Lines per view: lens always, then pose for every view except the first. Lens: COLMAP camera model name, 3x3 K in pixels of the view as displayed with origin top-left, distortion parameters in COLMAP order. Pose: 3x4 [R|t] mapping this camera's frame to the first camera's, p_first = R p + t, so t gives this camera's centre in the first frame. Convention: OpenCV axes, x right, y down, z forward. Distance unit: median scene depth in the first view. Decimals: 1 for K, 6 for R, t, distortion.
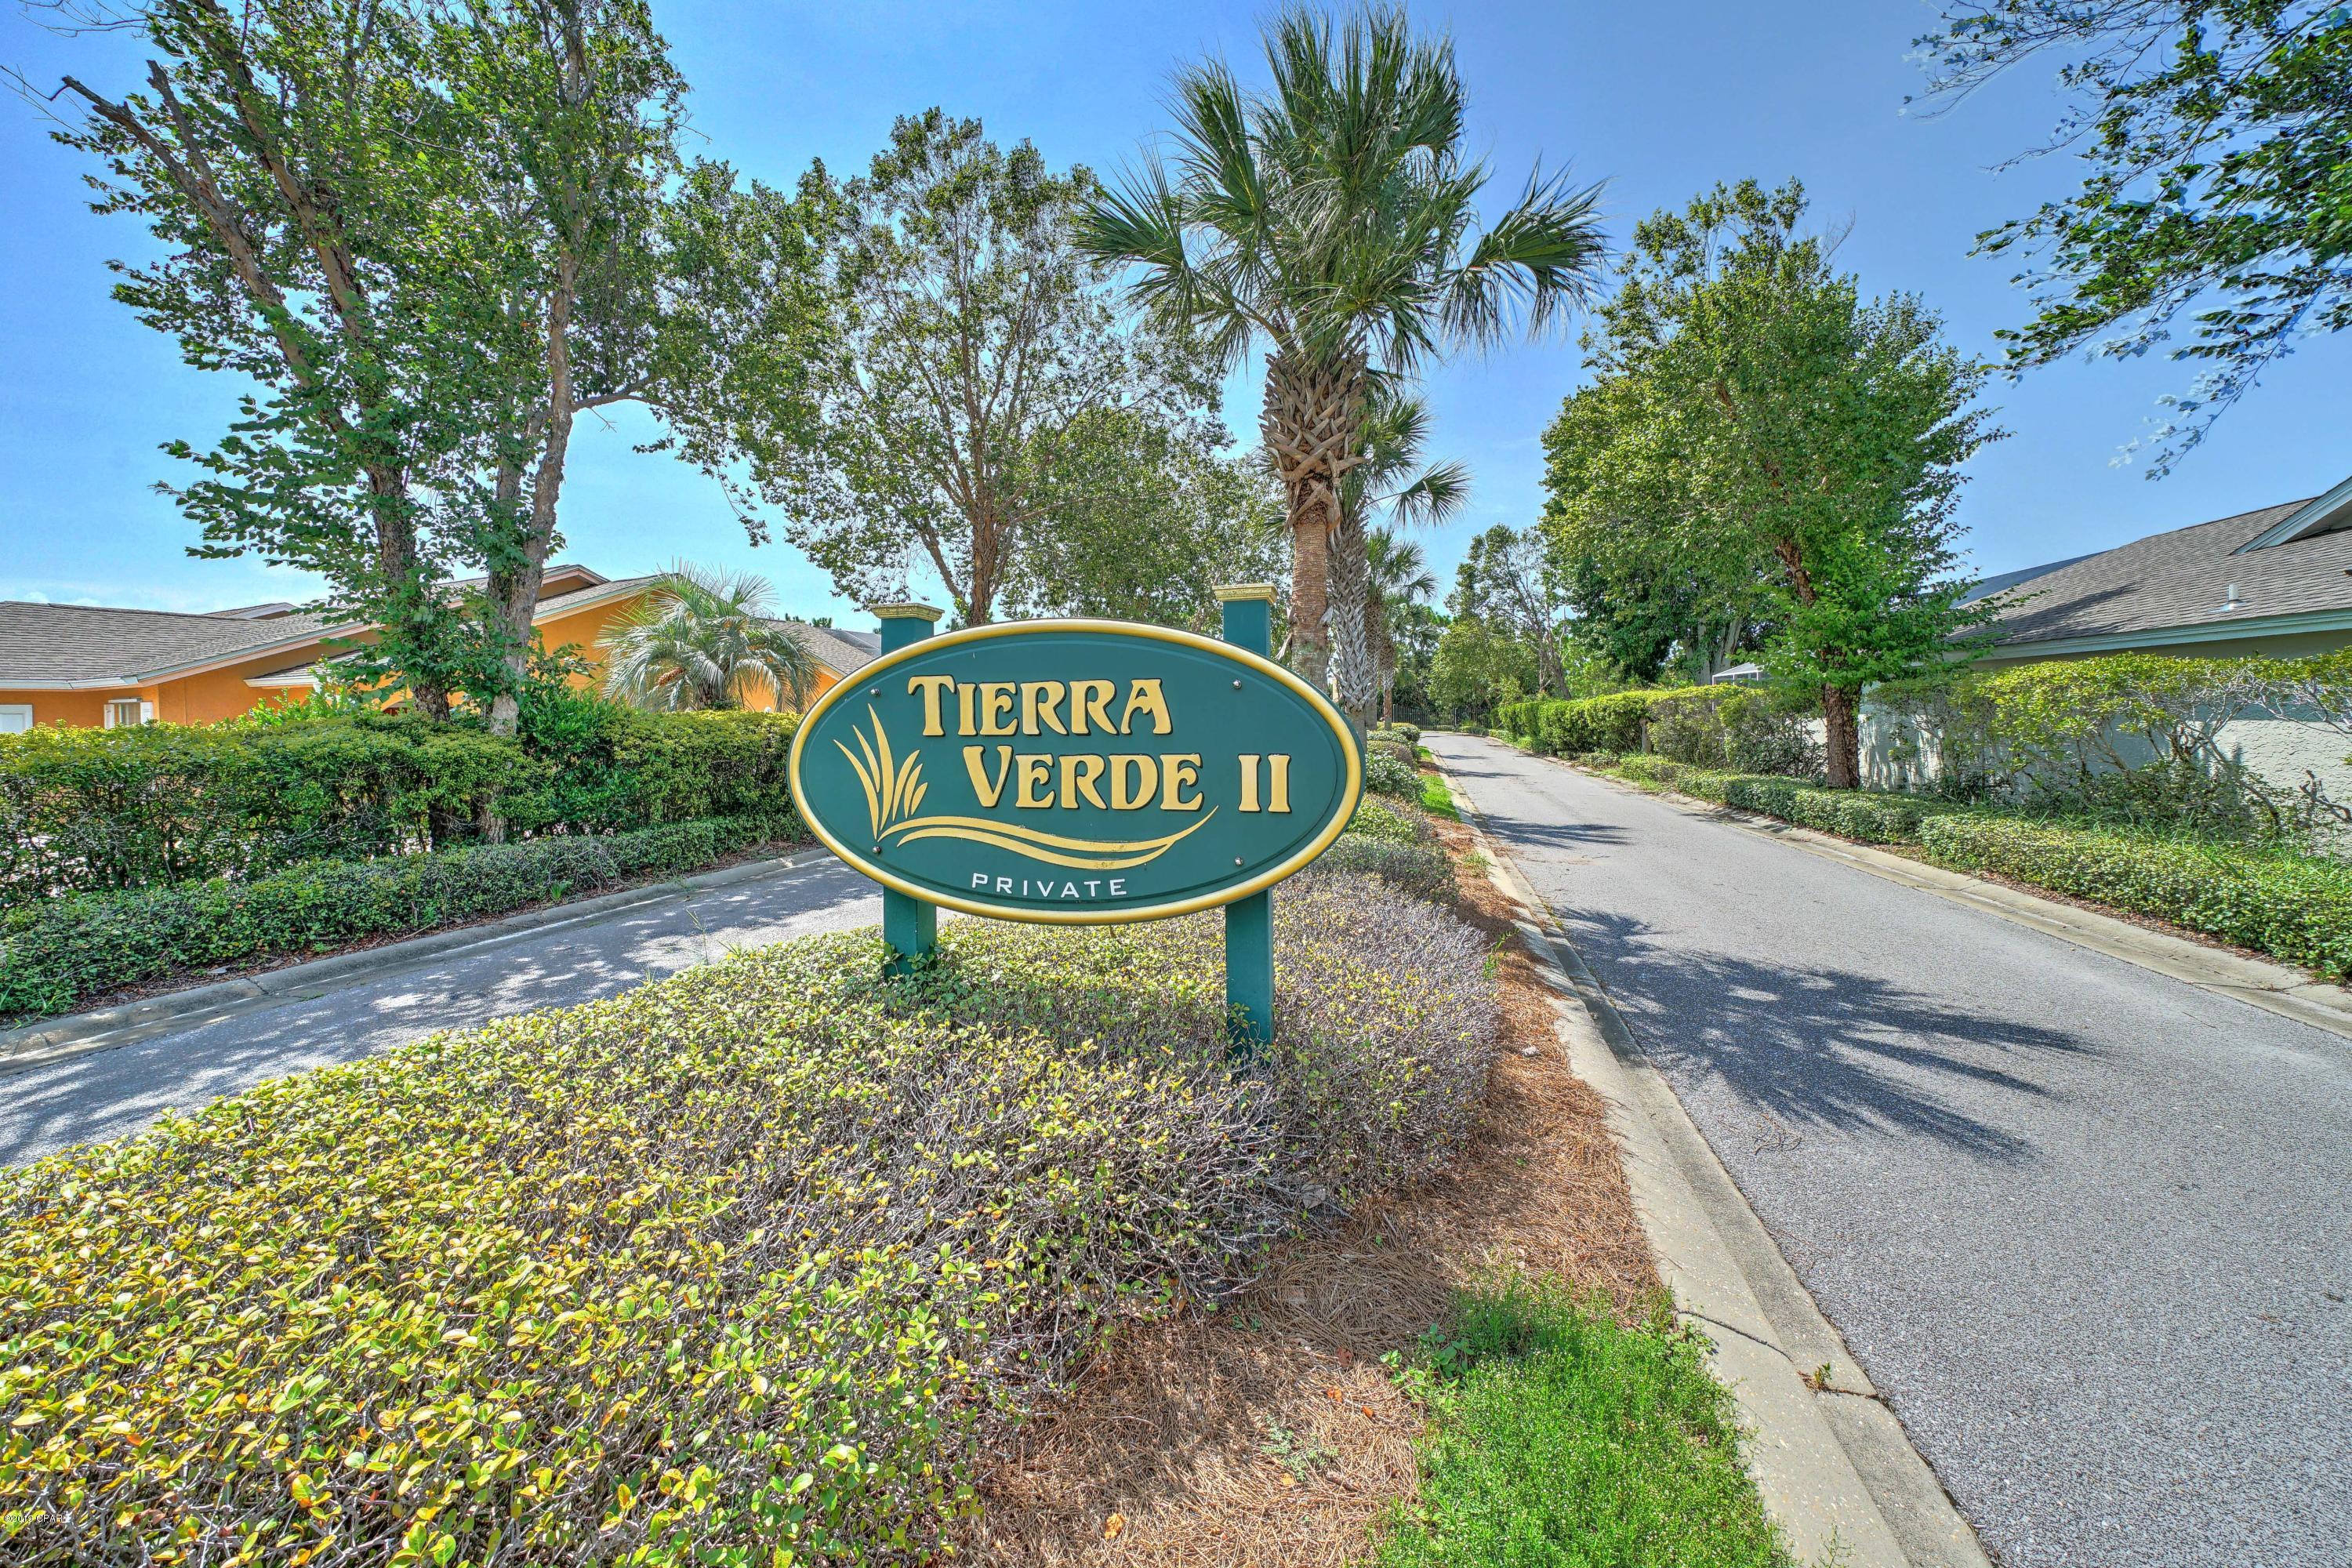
lens RADIAL K [[845.0, 0, 1169.4], [0, 845.0, 690.6], [0, 0, 1]] dist [0.001700, -0.000075]
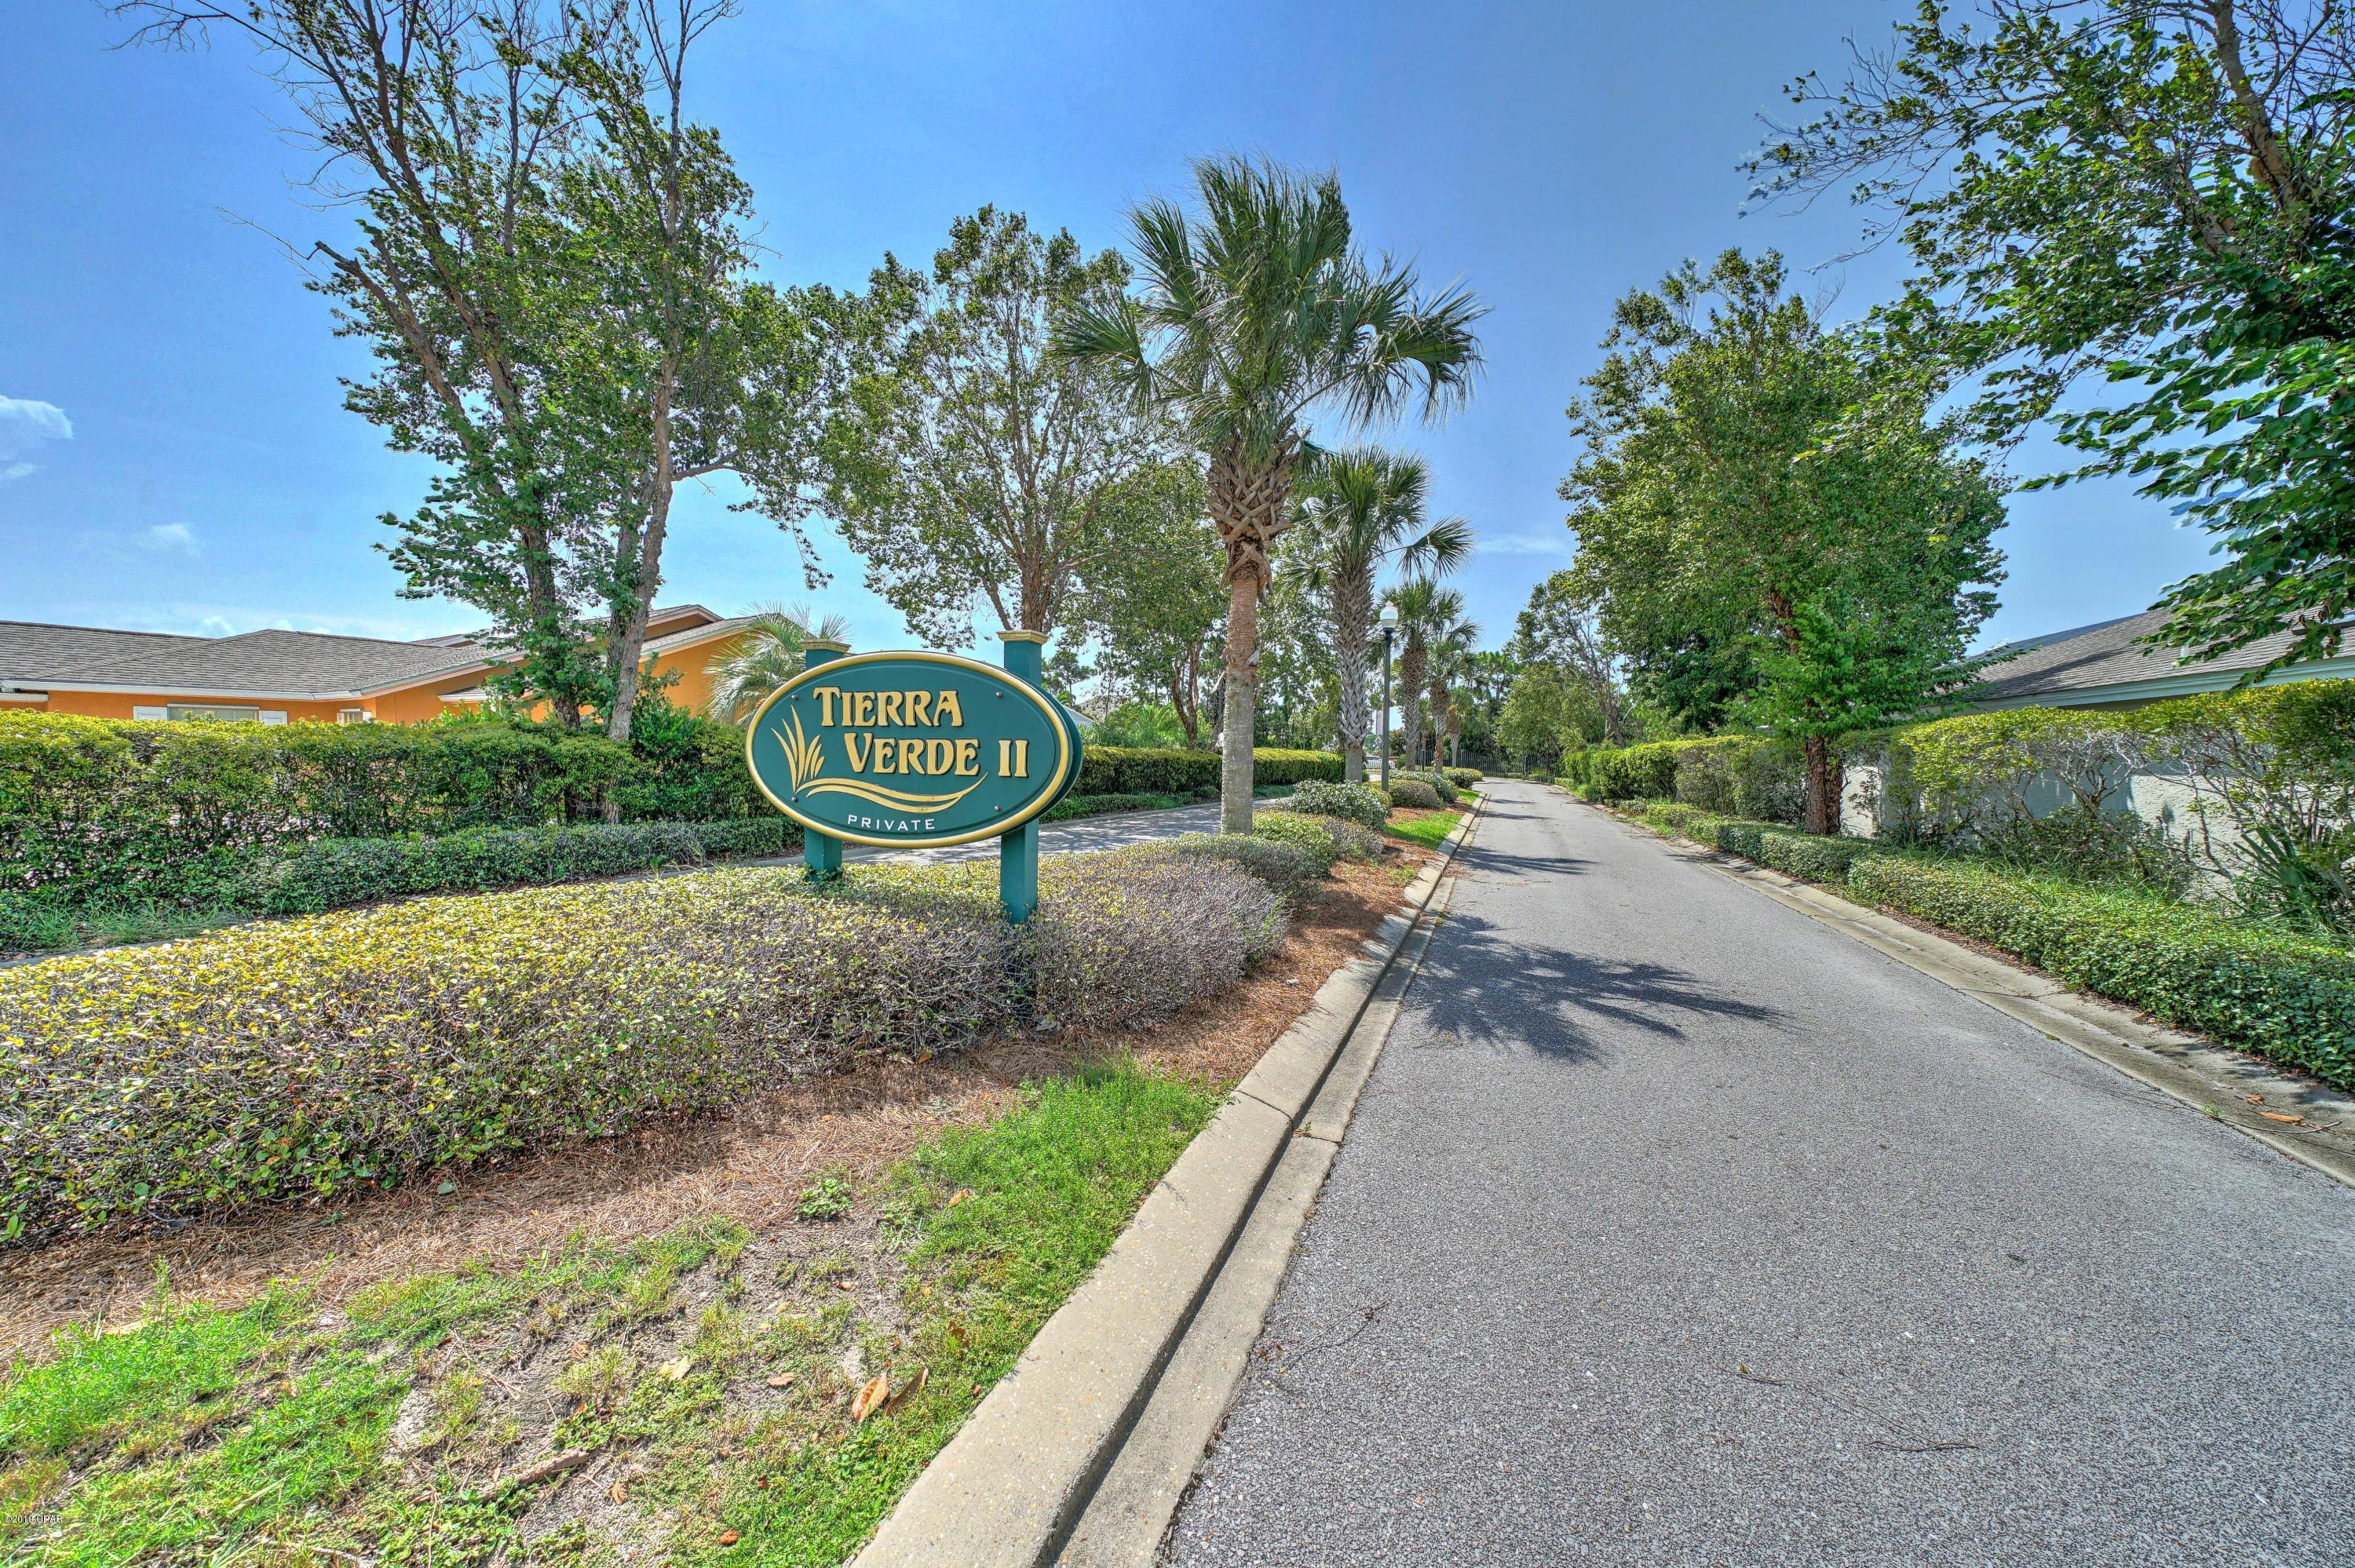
lens RADIAL K [[817.1, 0, 1171.2], [0, 817.1, 755.1], [0, 0, 1]] dist [0.000126, 0.000018]
pose [[0.994472, 0.030144, -0.100583, 0.182498], [-0.027151, 0.999151, 0.030989, 0.015977], [0.101432, -0.028086, 0.994446, -0.155275]]
